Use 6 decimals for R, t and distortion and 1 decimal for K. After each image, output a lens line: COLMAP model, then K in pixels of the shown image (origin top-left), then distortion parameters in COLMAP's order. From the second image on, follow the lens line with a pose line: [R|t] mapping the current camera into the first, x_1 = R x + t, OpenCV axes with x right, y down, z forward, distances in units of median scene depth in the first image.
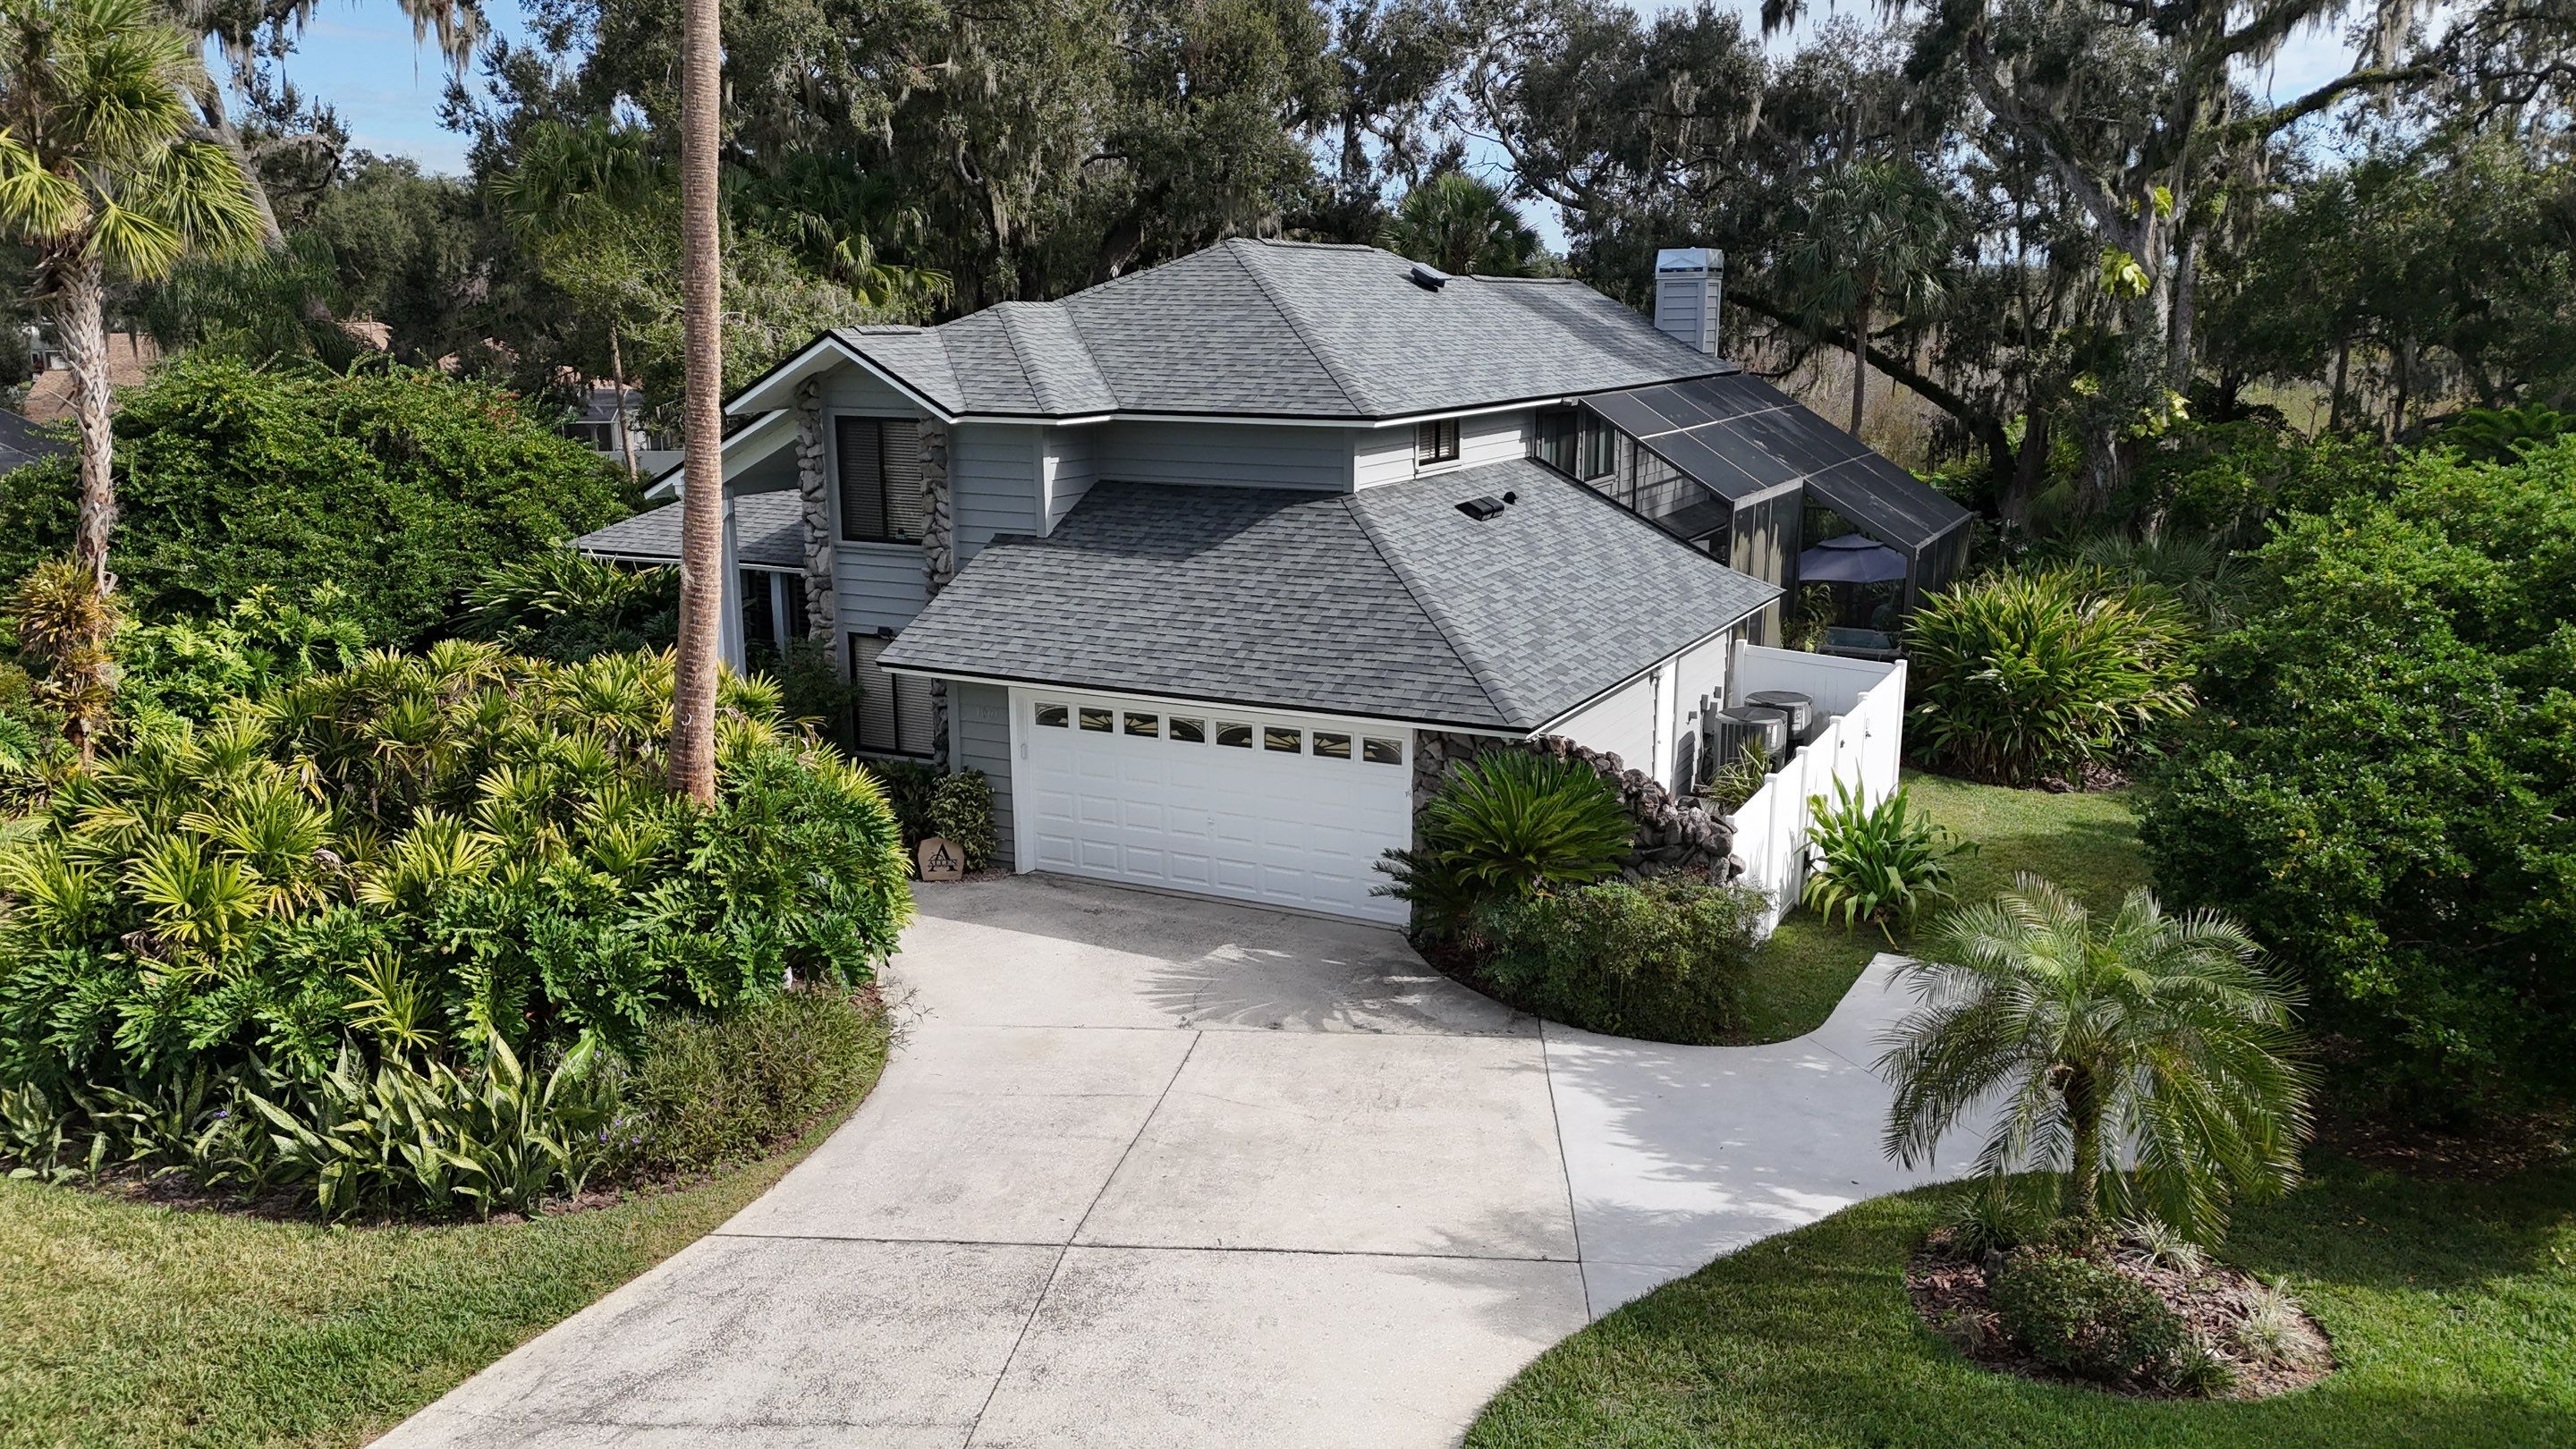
lens RADIAL K [[1891.7, 0, 1288.6], [0, 1891.7, 720.2], [0, 0, 1]] dist [0.088555, -0.089552]
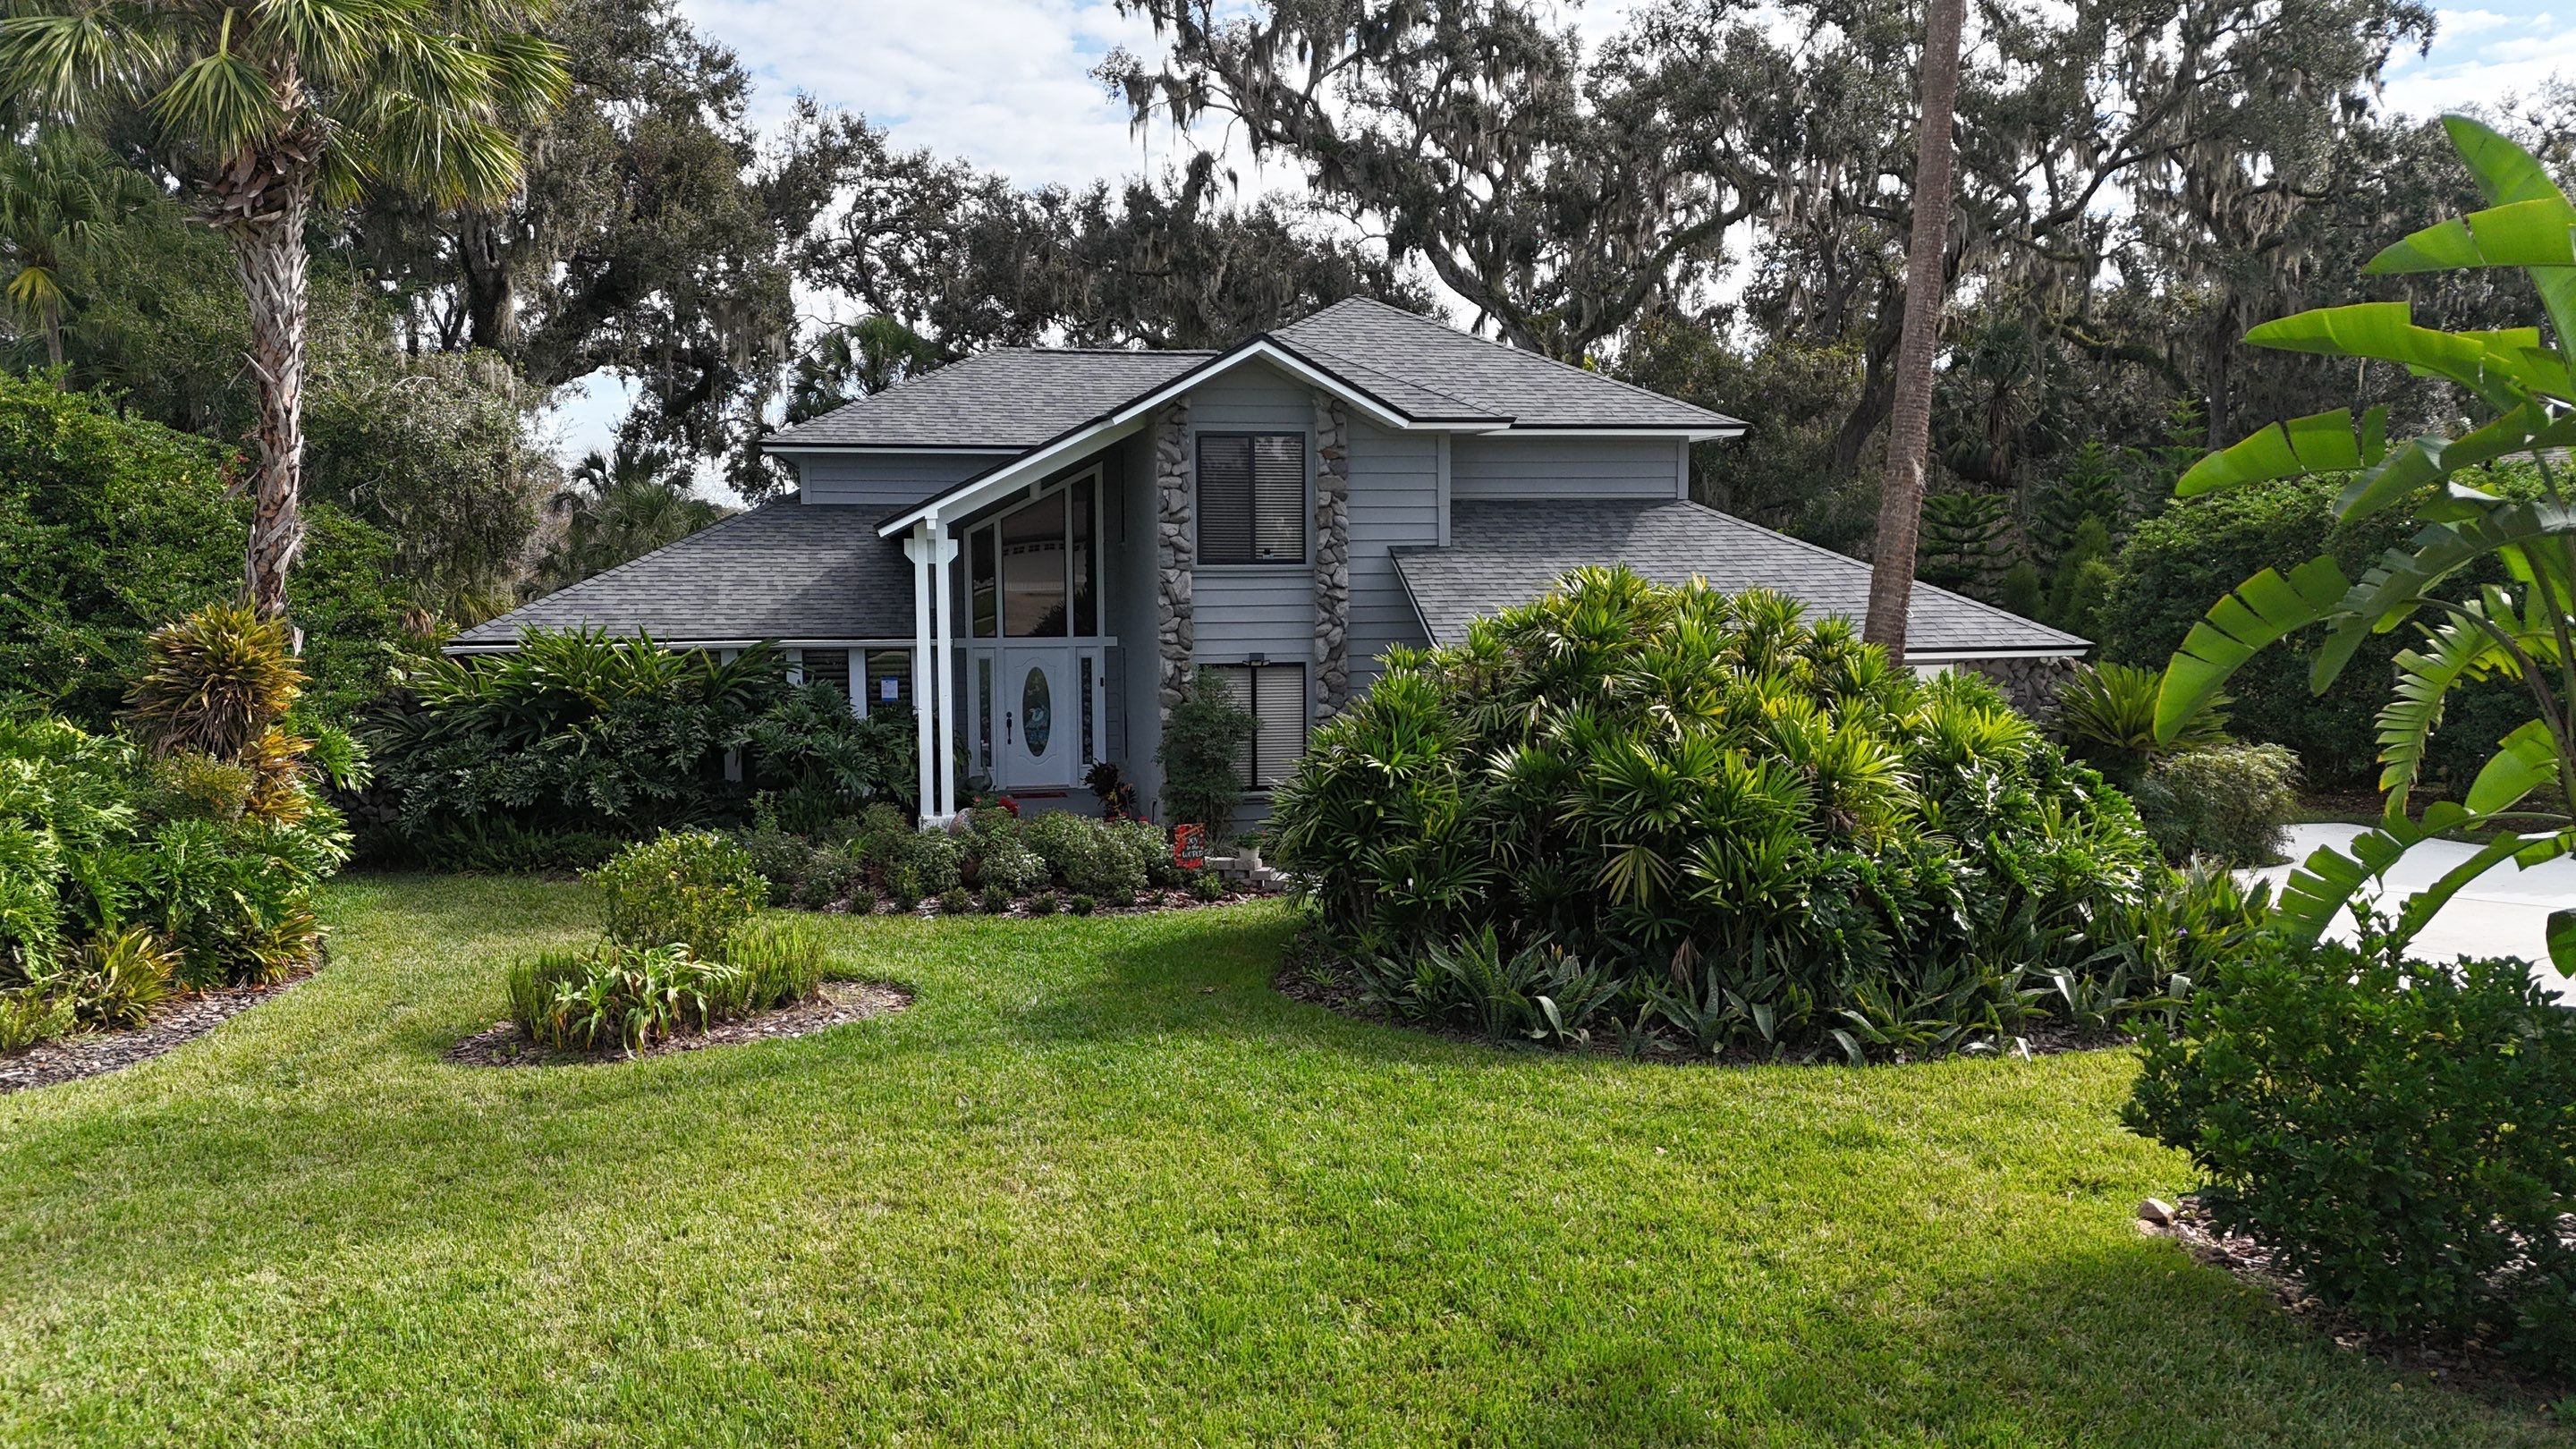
lens RADIAL K [[1891.7, 0, 1293.9], [0, 1891.7, 739.3], [0, 0, 1]] dist [0.088555, -0.089552]
pose [[0.781430, -0.062012, 0.620904, -0.728617], [0.132642, 0.988817, -0.068177, 0.055855], [-0.609732, 0.135633, 0.780916, 0.241373]]
